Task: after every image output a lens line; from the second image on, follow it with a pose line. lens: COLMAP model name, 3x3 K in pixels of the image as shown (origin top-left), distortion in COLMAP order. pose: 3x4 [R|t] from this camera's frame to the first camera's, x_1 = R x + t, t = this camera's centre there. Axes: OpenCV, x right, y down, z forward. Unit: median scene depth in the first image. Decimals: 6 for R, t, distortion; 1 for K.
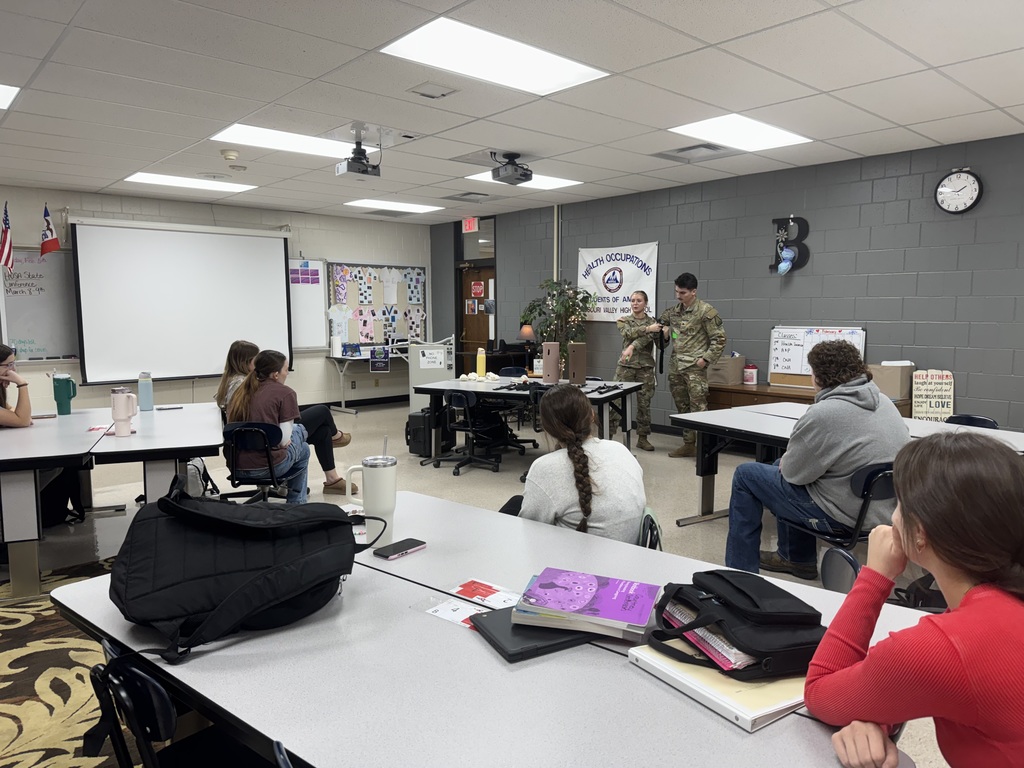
lens RADIAL K [[710.8, 0, 512.0], [0, 710.8, 384.0], [0, 0, 1]] dist [0.128968, -0.178751]
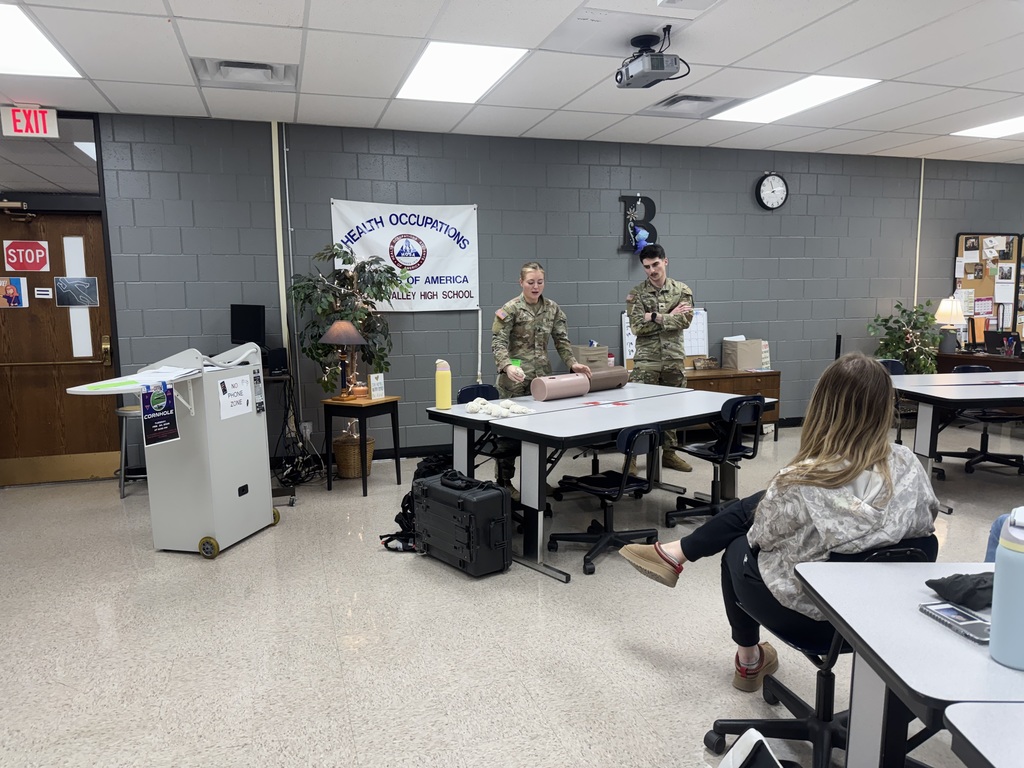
lens RADIAL K [[710.8, 0, 512.0], [0, 710.8, 384.0], [0, 0, 1]] dist [0.128968, -0.178751]
pose [[0.411089, -0.113036, 0.904560, -0.488078], [0.109520, 0.991219, 0.074093, -0.060932], [-0.904993, 0.068609, 0.419859, 0.650778]]
